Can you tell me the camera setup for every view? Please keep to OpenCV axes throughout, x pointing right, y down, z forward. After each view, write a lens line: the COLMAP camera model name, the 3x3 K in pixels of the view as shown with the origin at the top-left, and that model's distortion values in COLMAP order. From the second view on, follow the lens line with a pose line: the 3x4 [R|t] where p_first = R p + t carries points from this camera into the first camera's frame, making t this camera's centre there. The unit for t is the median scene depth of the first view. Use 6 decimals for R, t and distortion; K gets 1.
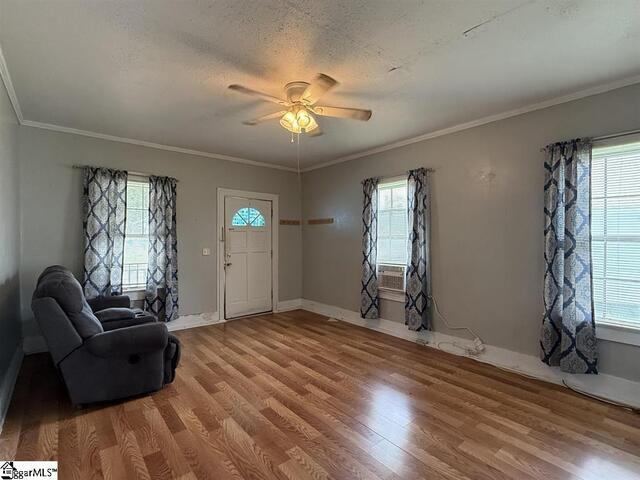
lens RADIAL K [[313.9, 0, 319.8], [0, 313.9, 239.0], [0, 0, 1]] dist [-0.000084, -0.000003]
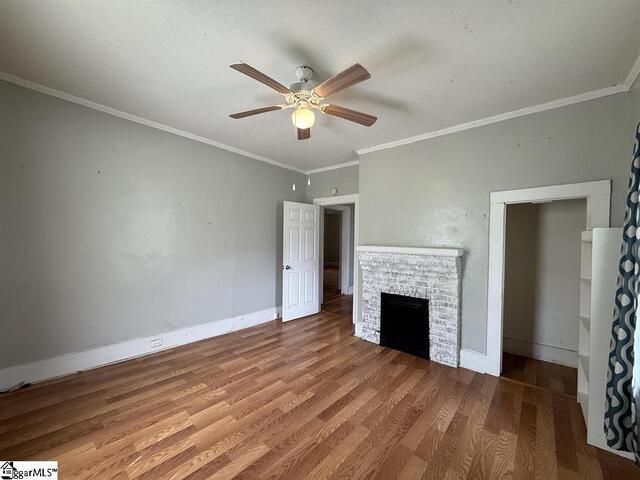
lens RADIAL K [[257.3, 0, 319.5], [0, 257.3, 242.0], [0, 0, 1]] dist [0.000000, 0.000026]
pose [[0.162932, -0.002775, -0.986633, 0.428792], [-0.022133, 0.999734, -0.006467, -0.026166], [0.986389, 0.022891, 0.162827, 0.745529]]
